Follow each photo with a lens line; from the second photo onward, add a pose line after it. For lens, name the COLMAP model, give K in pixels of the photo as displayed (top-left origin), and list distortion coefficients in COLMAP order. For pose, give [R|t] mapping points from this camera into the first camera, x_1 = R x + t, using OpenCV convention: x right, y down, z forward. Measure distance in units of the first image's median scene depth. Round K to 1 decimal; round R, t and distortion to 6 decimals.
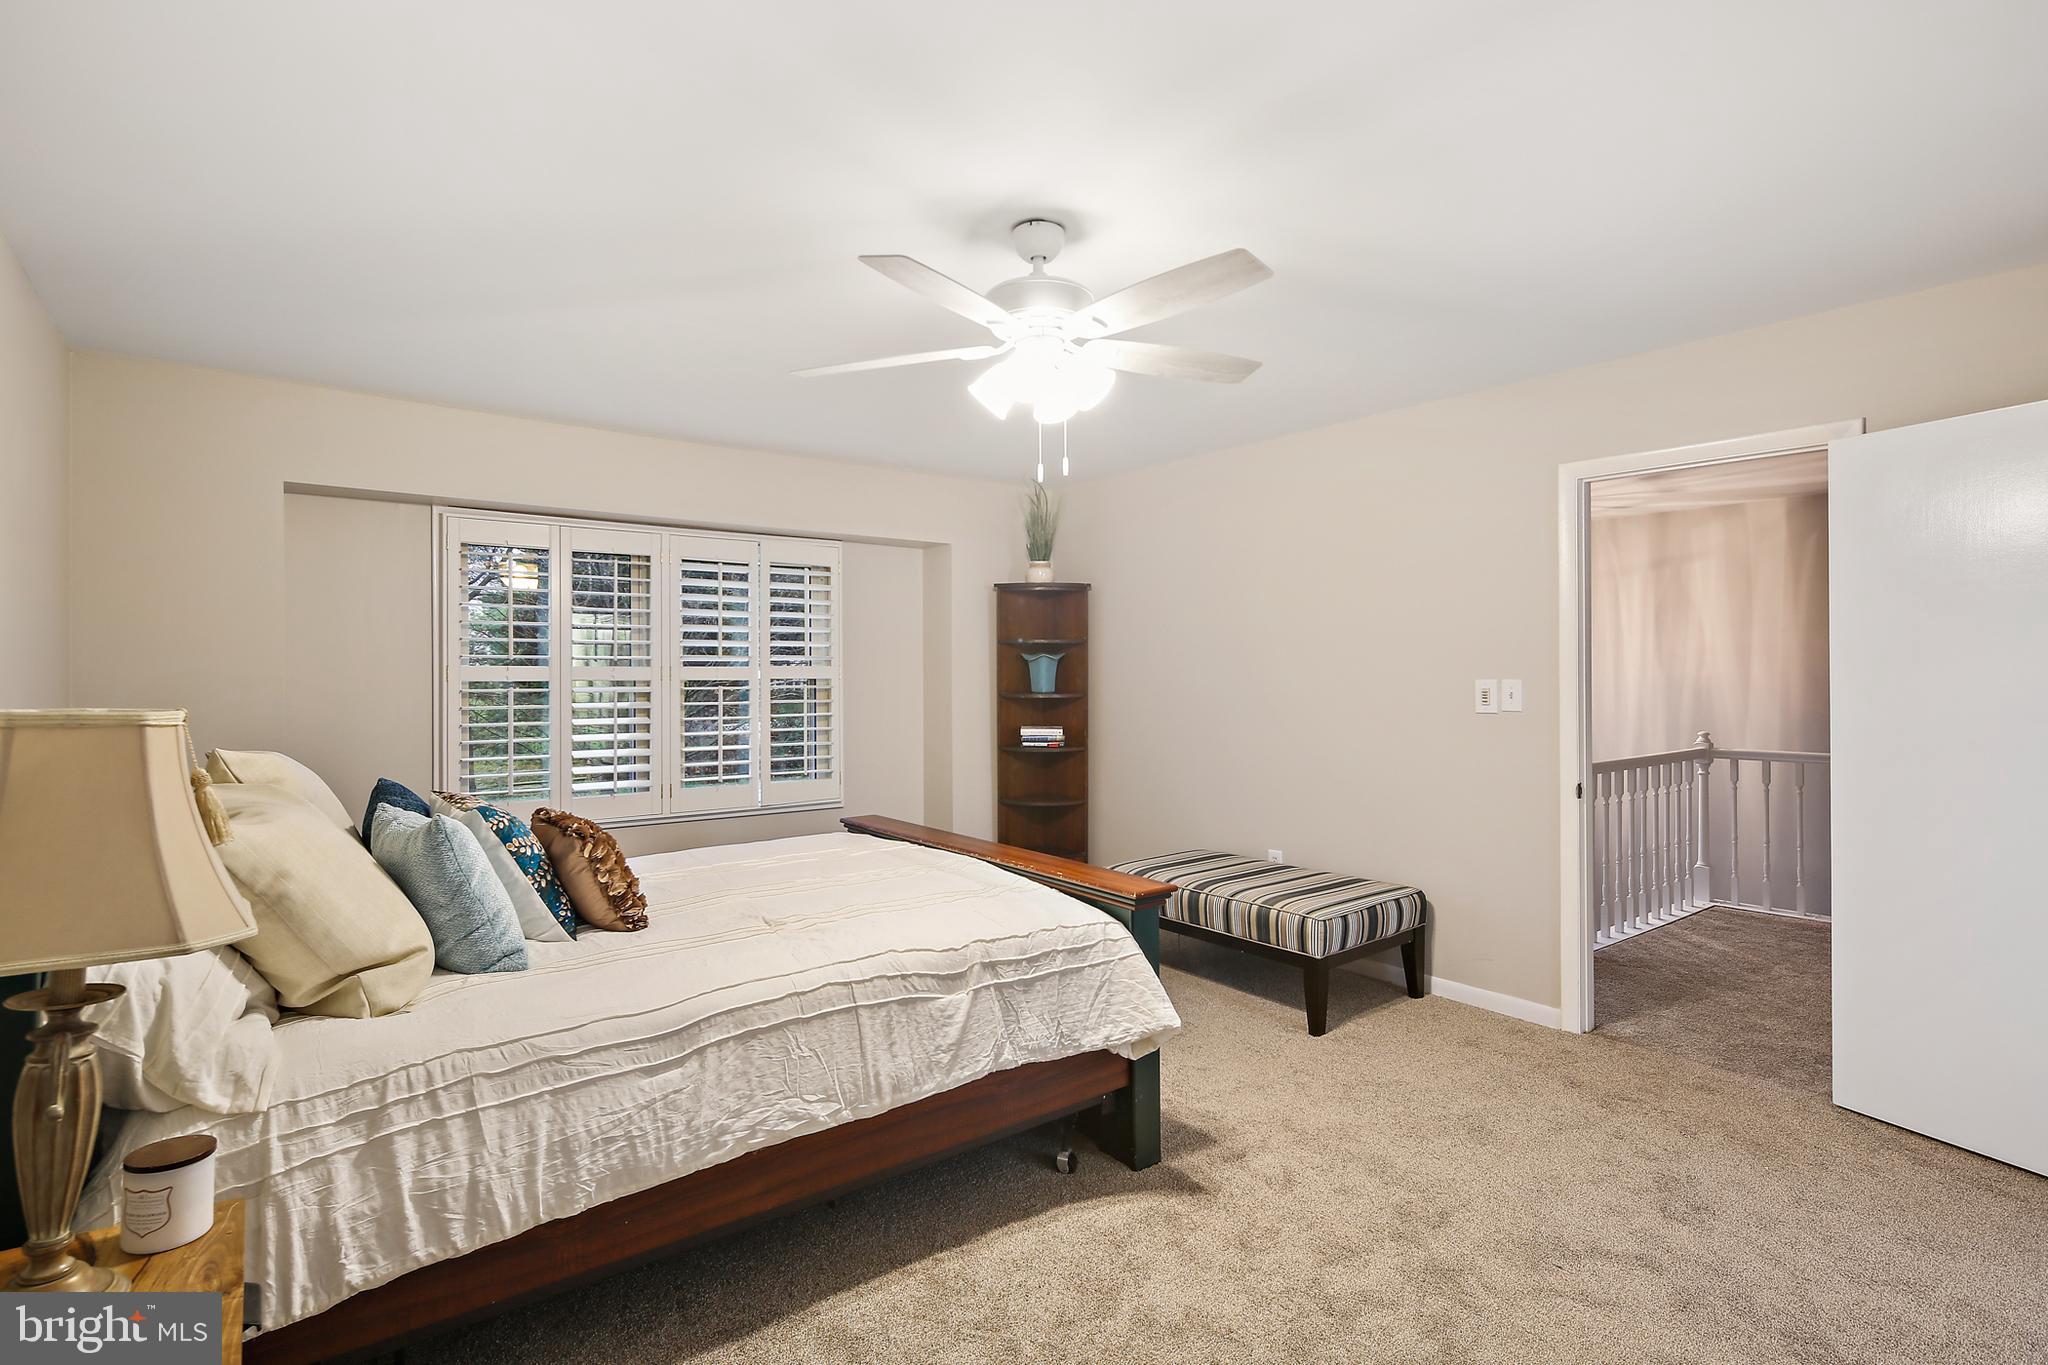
lens RADIAL K [[1007.5, 0, 1028.2], [0, 1007.5, 676.0], [0, 0, 1]] dist [0.001366, 0.000105]
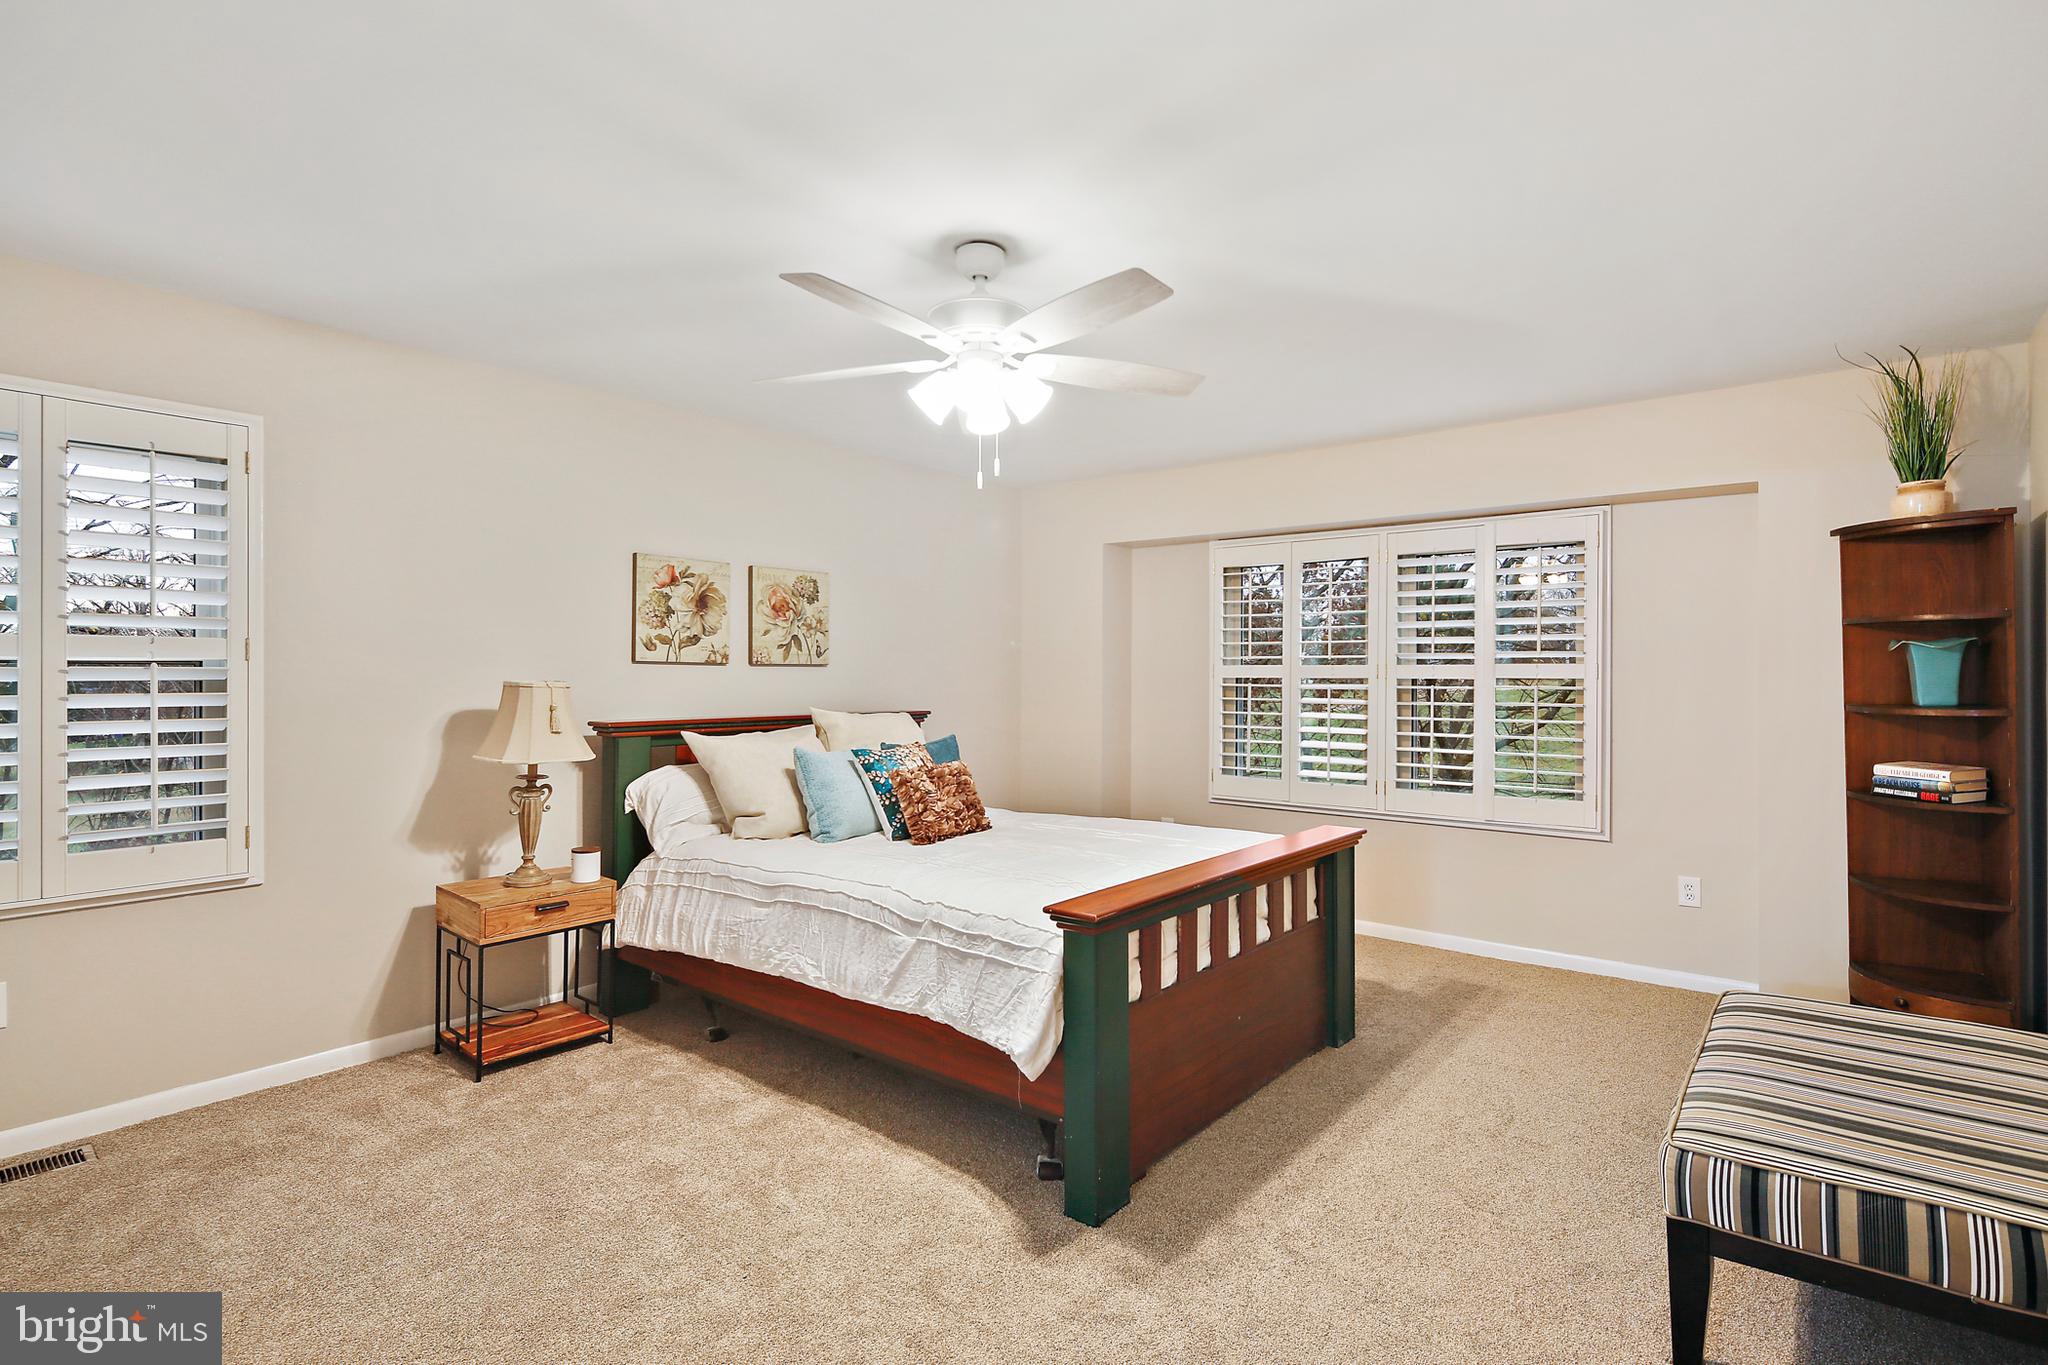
lens RADIAL K [[1009.2, 0, 1024.0], [0, 1009.2, 682.5], [0, 0, 1]] dist [0.002088, 0.000433]
pose [[0.225416, 0.012765, -0.974179, 1.048218], [-0.006324, 0.999912, 0.011639, -0.001932], [0.974242, 0.003537, 0.225477, 0.802880]]
